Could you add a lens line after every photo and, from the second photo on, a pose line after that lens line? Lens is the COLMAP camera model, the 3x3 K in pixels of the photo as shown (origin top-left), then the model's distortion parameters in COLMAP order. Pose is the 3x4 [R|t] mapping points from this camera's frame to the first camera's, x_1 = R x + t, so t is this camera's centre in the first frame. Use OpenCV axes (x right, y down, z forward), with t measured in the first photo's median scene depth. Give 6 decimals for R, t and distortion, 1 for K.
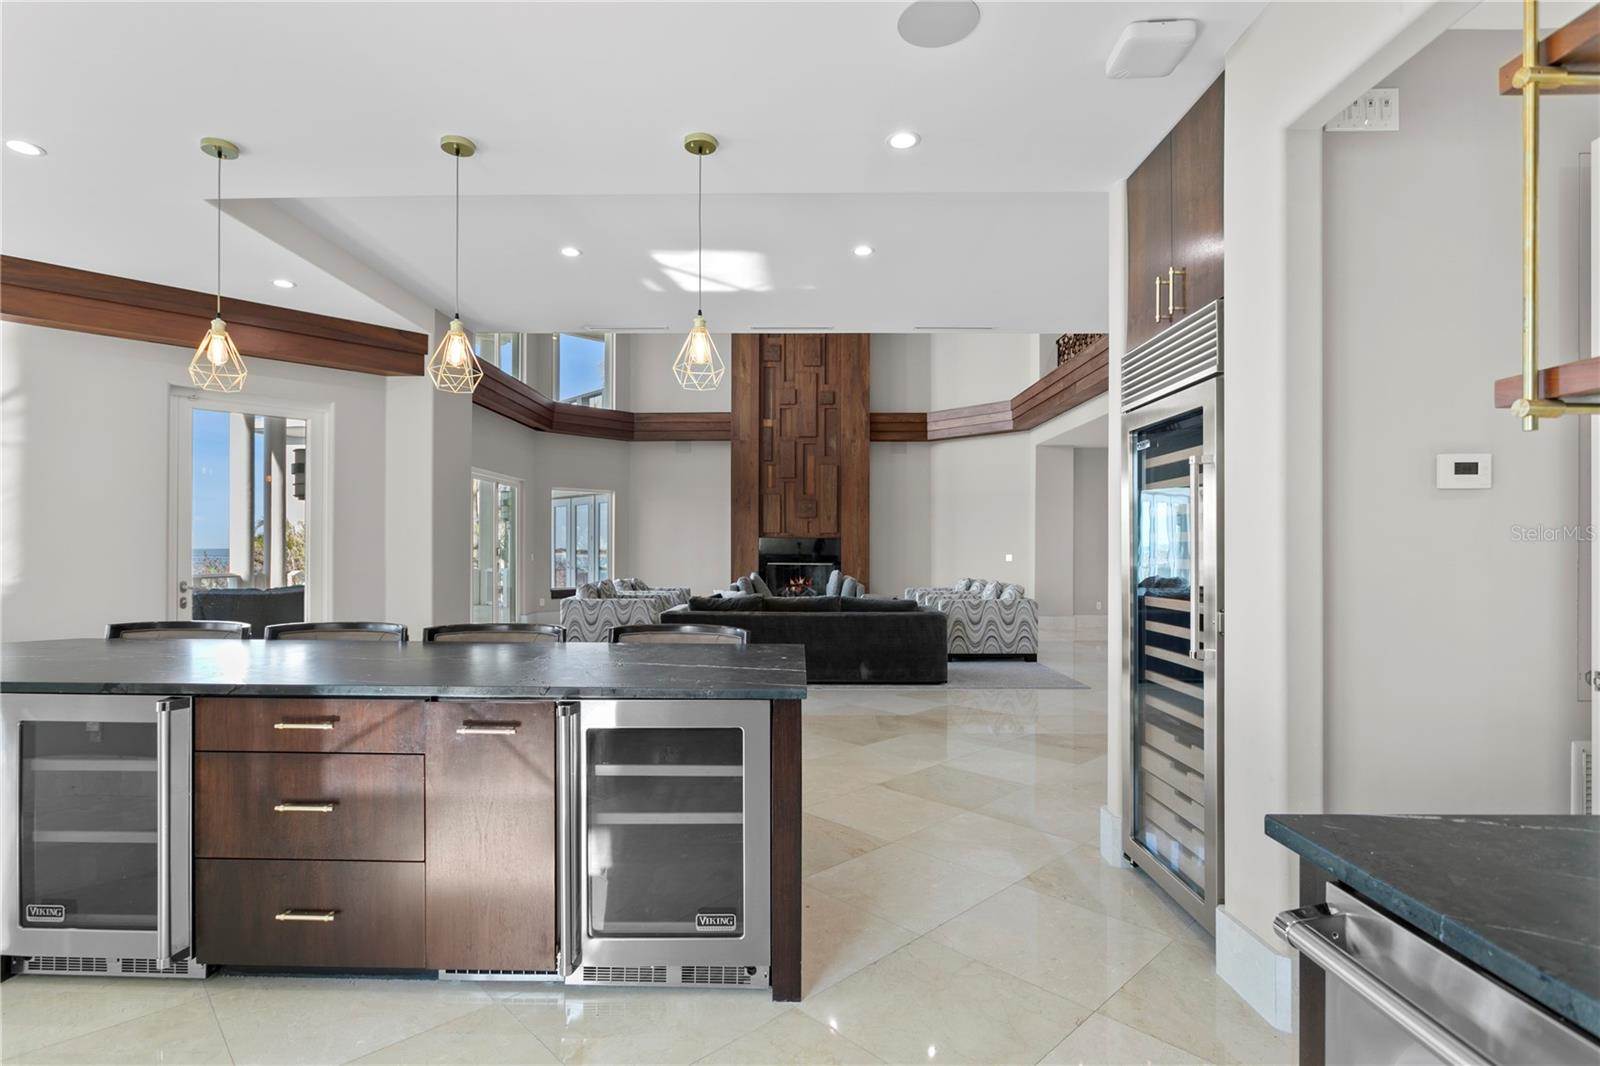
lens RADIAL K [[824.5, 0, 796.3], [0, 824.5, 553.0], [0, 0, 1]] dist [0.001982, 0.001101]
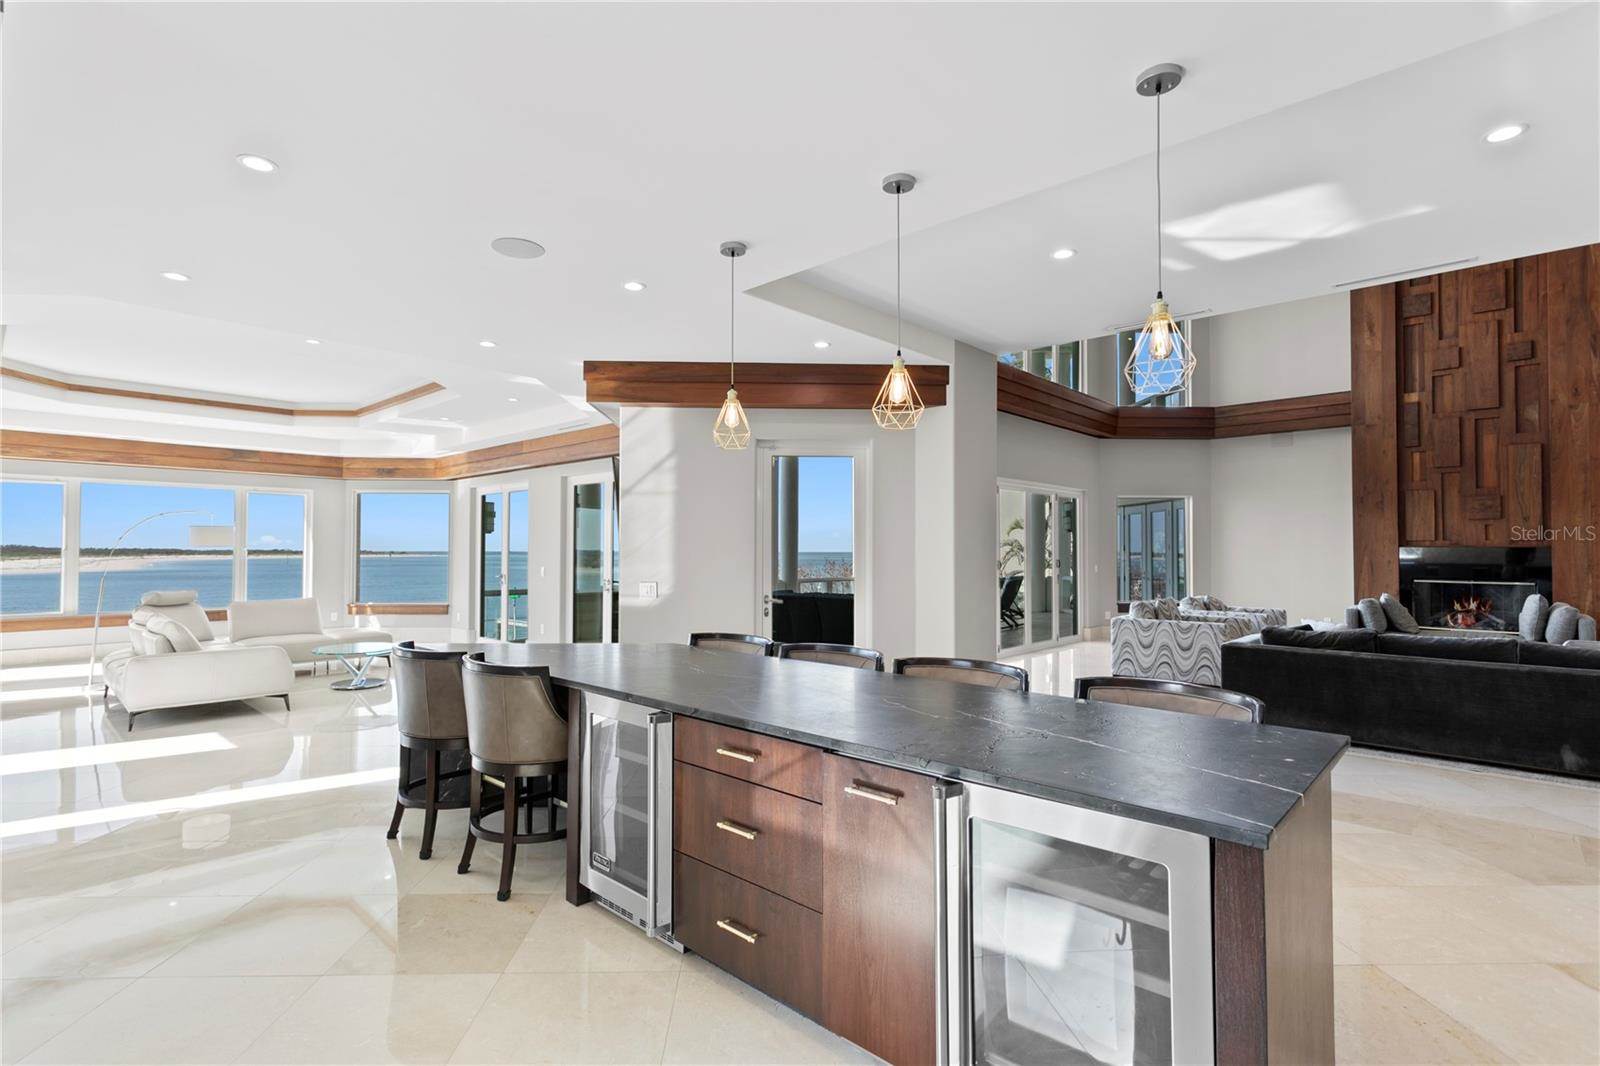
lens RADIAL K [[775.6, 0, 791.2], [0, 775.6, 537.5], [0, 0, 1]] dist [0.008595, 0.001471]
pose [[0.726133, -0.008853, -0.687497, 0.059224], [-0.001030, 0.999902, -0.013963, -0.022773], [0.687553, 0.010847, 0.726053, 0.104805]]
